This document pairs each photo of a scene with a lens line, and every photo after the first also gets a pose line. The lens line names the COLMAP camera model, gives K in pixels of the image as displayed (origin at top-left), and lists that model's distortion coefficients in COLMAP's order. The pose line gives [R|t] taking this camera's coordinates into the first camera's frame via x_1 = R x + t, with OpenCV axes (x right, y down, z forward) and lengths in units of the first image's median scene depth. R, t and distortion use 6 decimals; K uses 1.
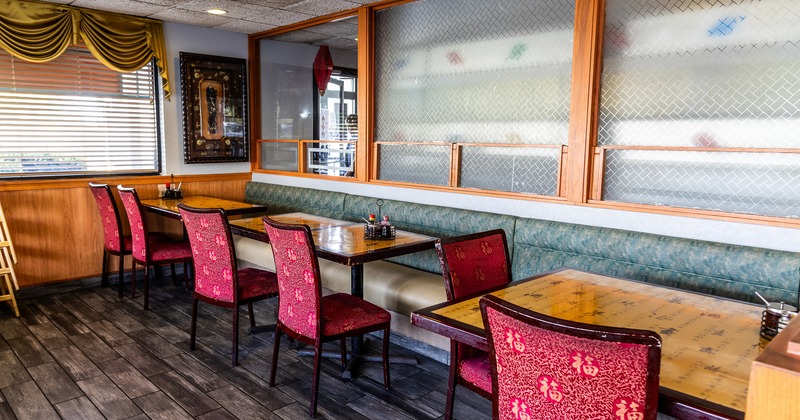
lens RADIAL K [[545.7, 0, 395.6], [0, 545.7, 209.0], [0, 0, 1]] dist [0.024373, -0.002724]
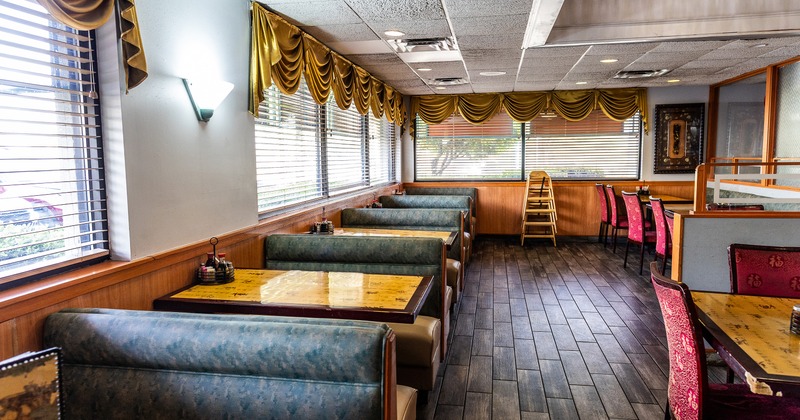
lens RADIAL K [[545.7, 0, 395.6], [0, 545.7, 209.0], [0, 0, 1]] dist [0.024373, -0.002724]
pose [[0.582919, 0.060536, -0.810272, 0.481698], [-0.088598, 0.996010, 0.010674, 0.069045], [0.807686, 0.065566, 0.585957, -0.538151]]
